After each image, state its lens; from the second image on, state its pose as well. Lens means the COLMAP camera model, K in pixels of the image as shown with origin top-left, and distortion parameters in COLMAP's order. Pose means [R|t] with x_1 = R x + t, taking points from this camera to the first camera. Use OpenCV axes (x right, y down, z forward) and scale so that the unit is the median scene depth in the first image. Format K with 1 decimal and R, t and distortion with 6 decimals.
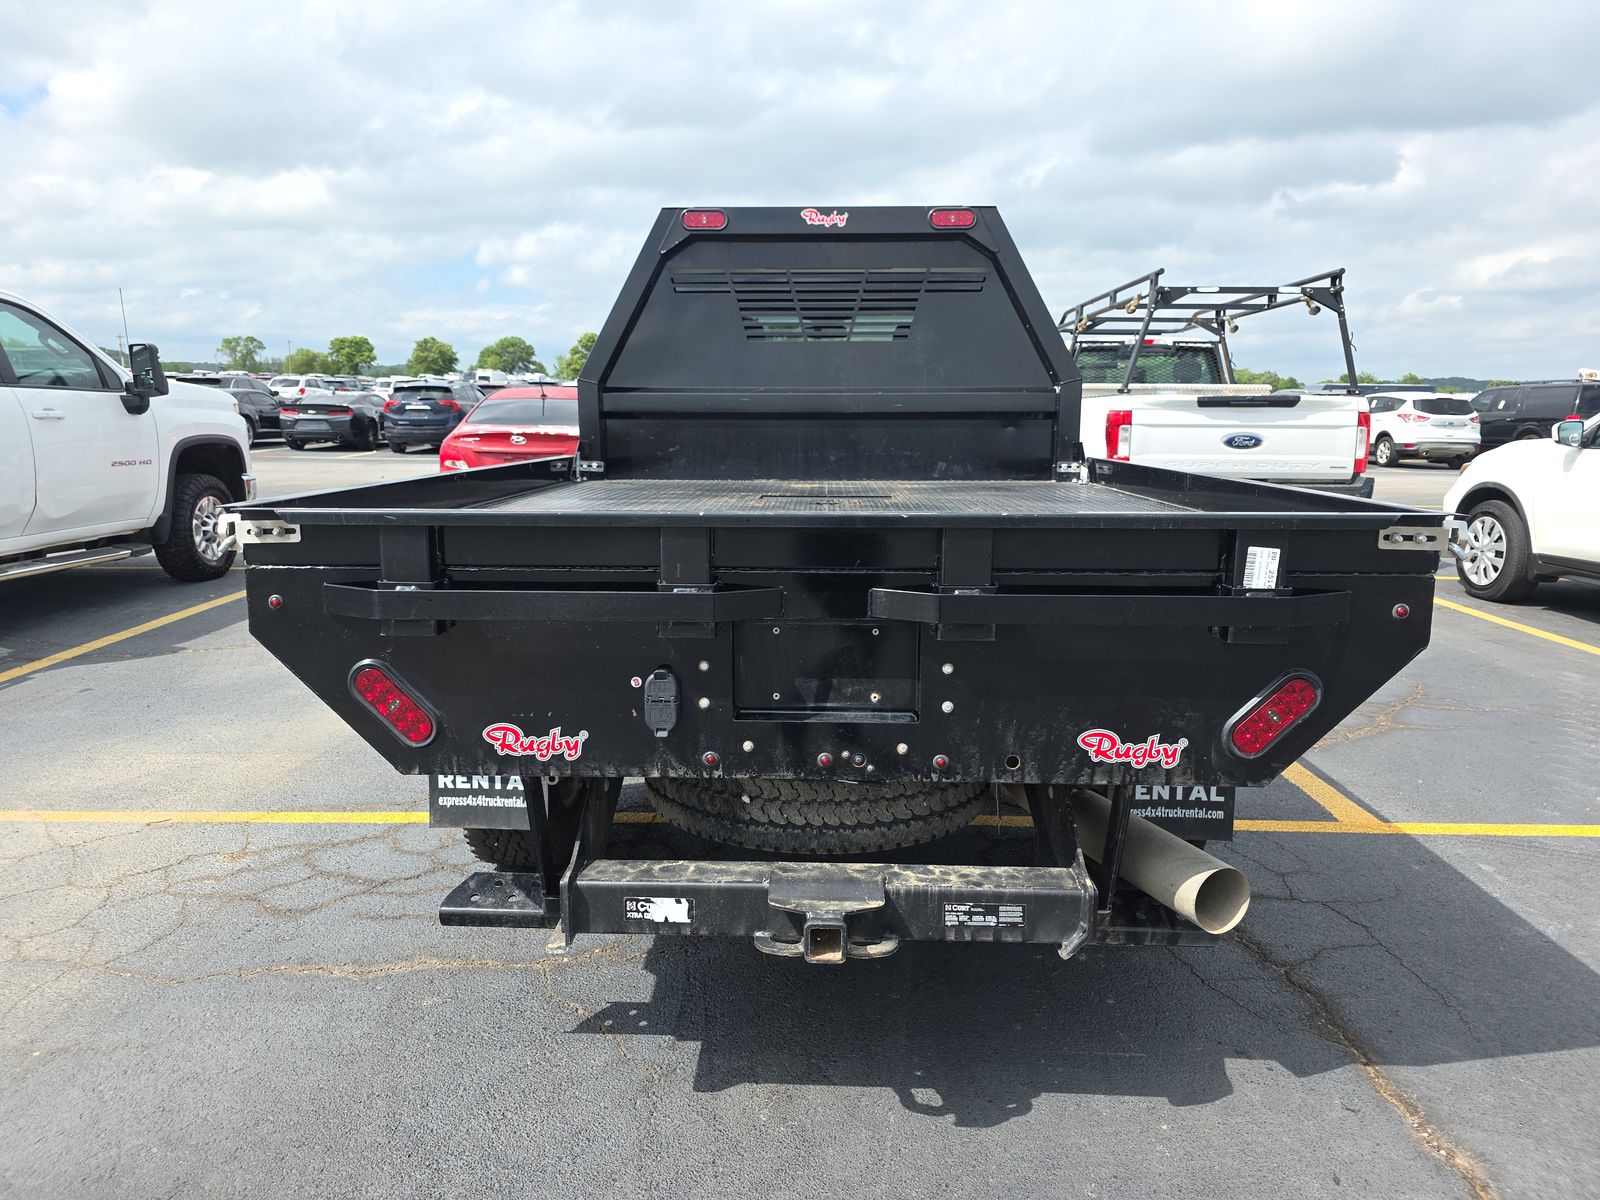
lens RADIAL K [[1057.3, 0, 793.1], [0, 1057.3, 570.6], [0, 0, 1]] dist [0.060746, -0.058554]
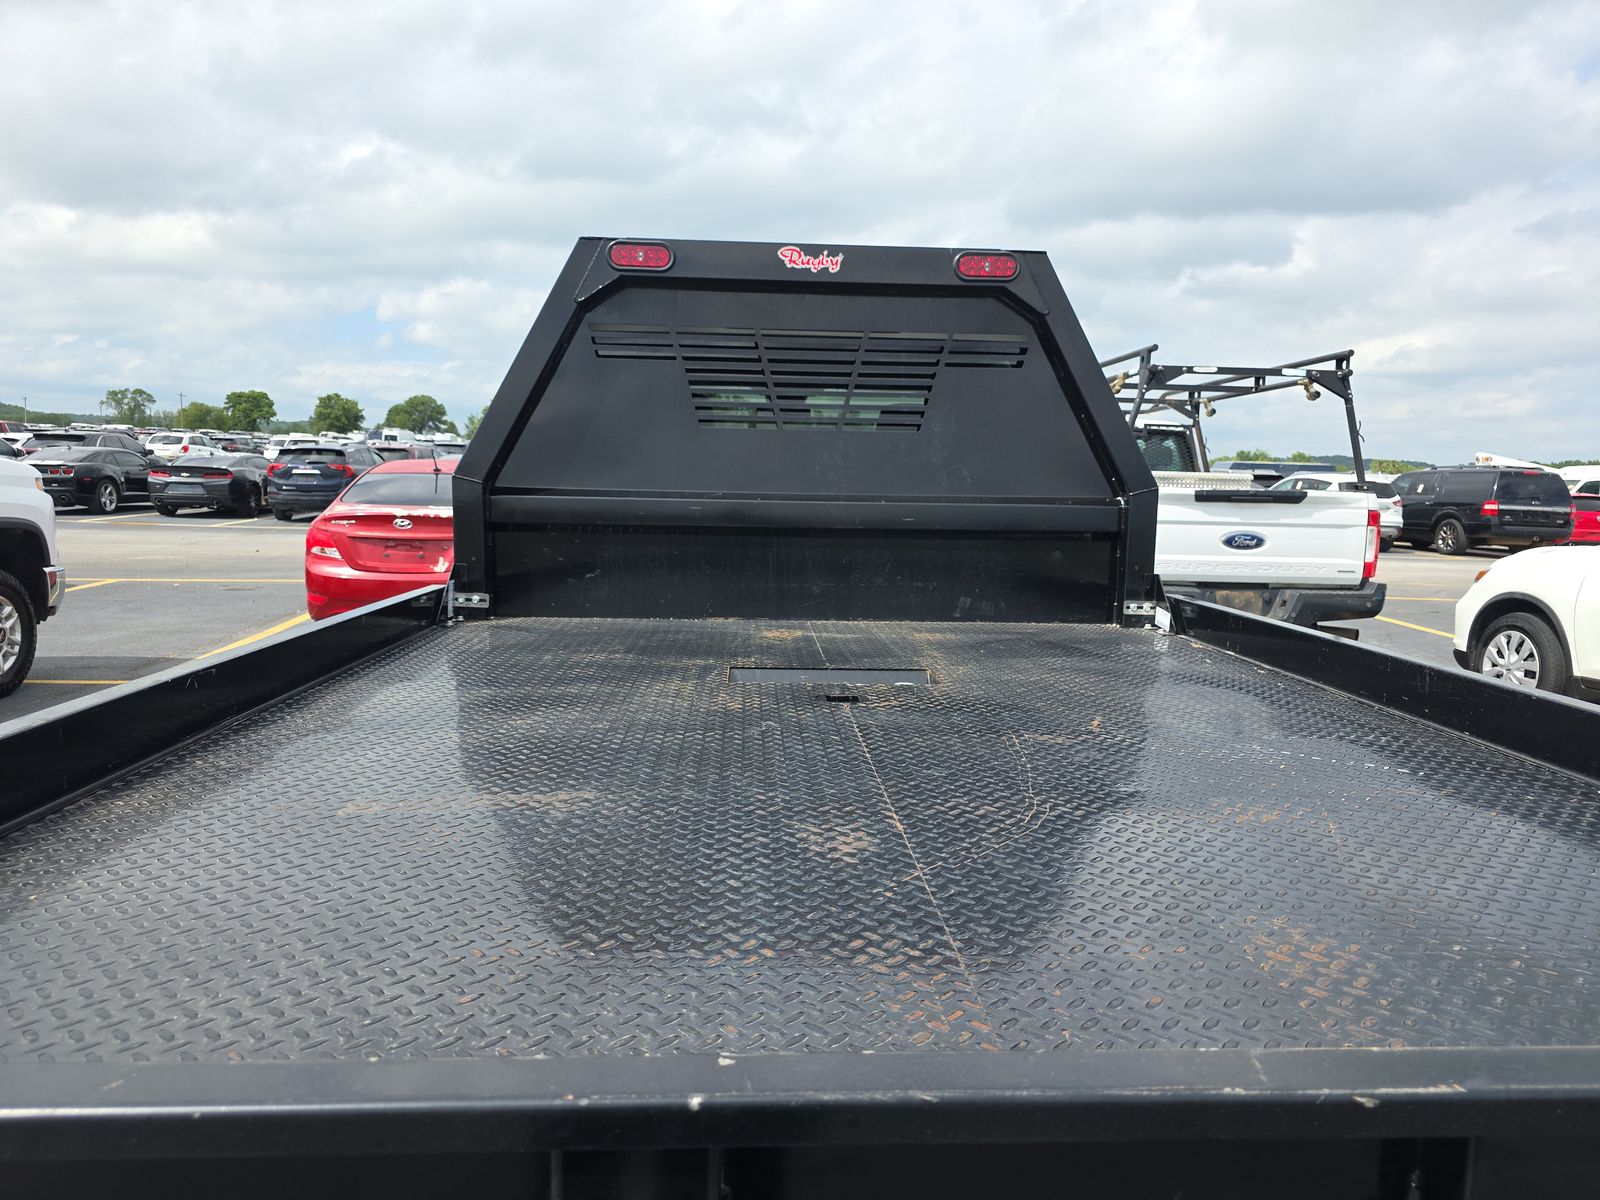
lens RADIAL K [[1082.6, 0, 796.5], [0, 1082.6, 602.0], [0, 0, 1]] dist [0.054127, -0.045081]
pose [[0.996958, 0.009792, 0.077319, -0.020794], [-0.006982, 0.999308, -0.036540, -0.045368], [-0.077623, 0.035889, 0.996337, 0.170329]]
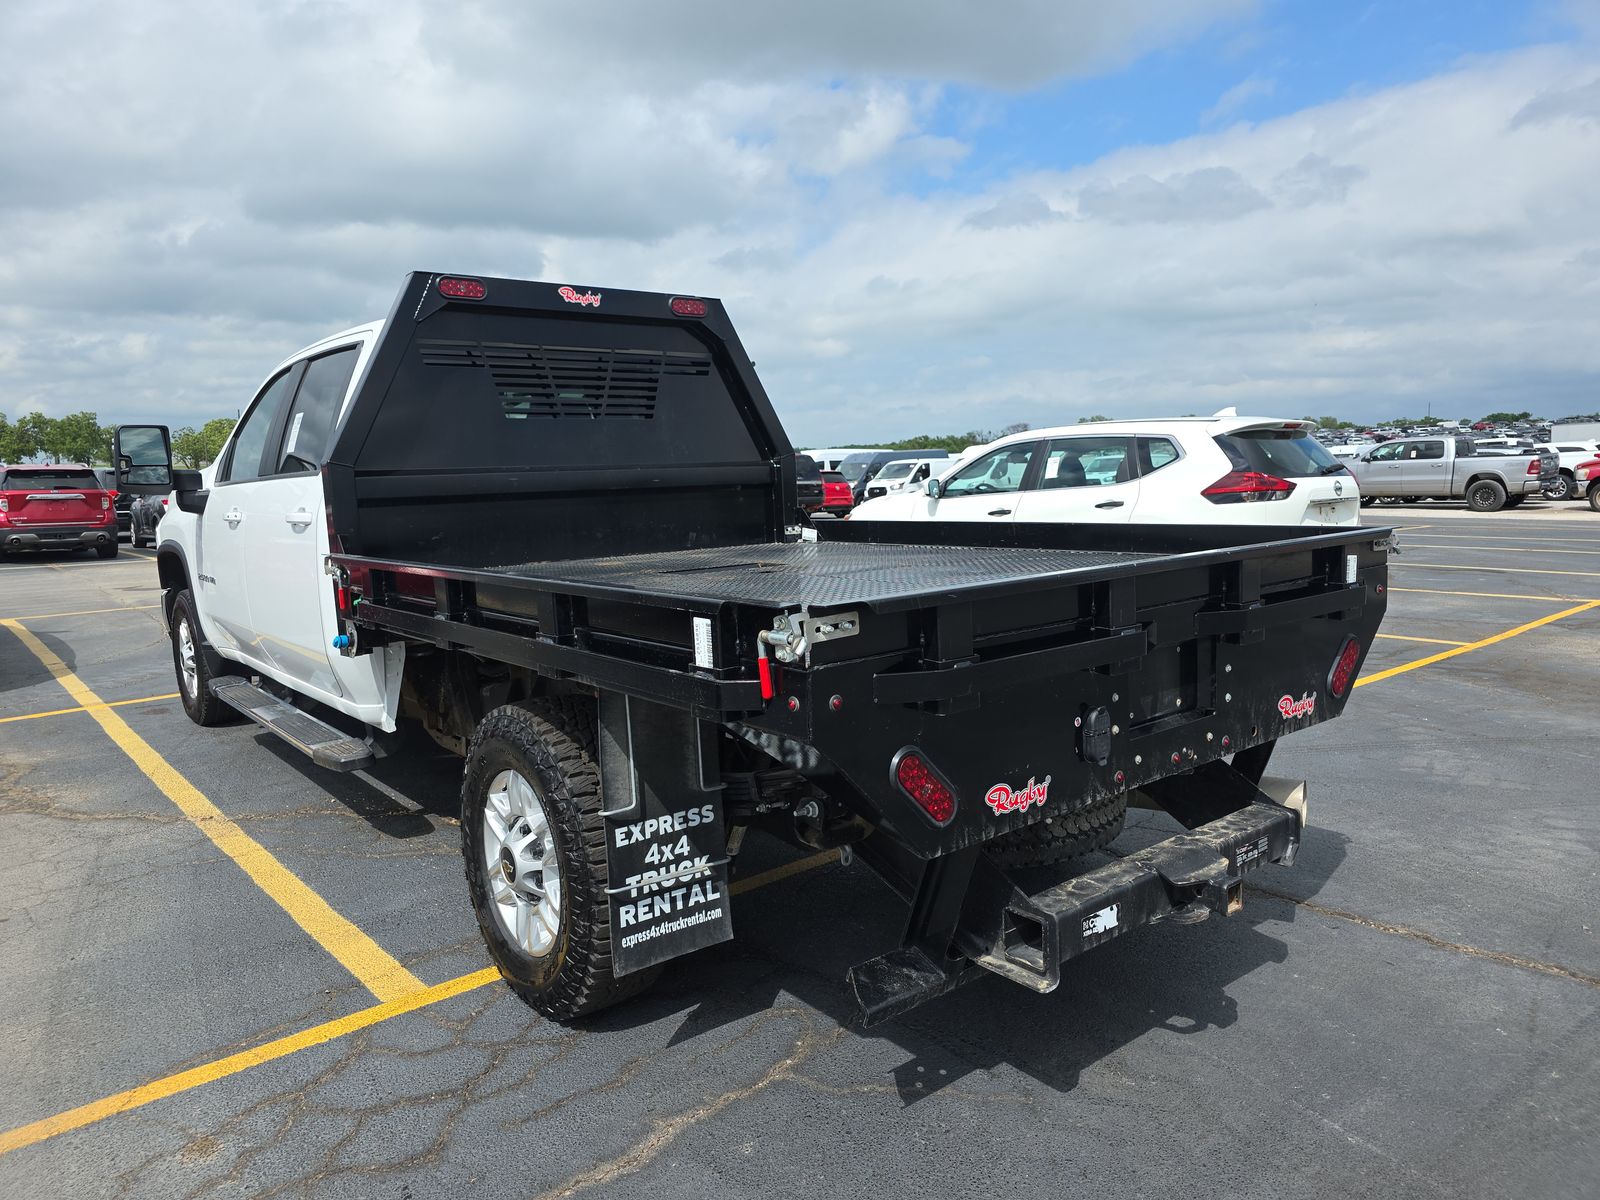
lens RADIAL K [[1065.5, 0, 785.4], [0, 1065.5, 571.5], [0, 0, 1]] dist [0.031726, -0.040509]
pose [[0.763107, -0.086831, 0.640412, -0.296174], [0.131004, 0.991144, -0.021716, -0.018519], [-0.632855, 0.100468, 0.767725, 0.084132]]
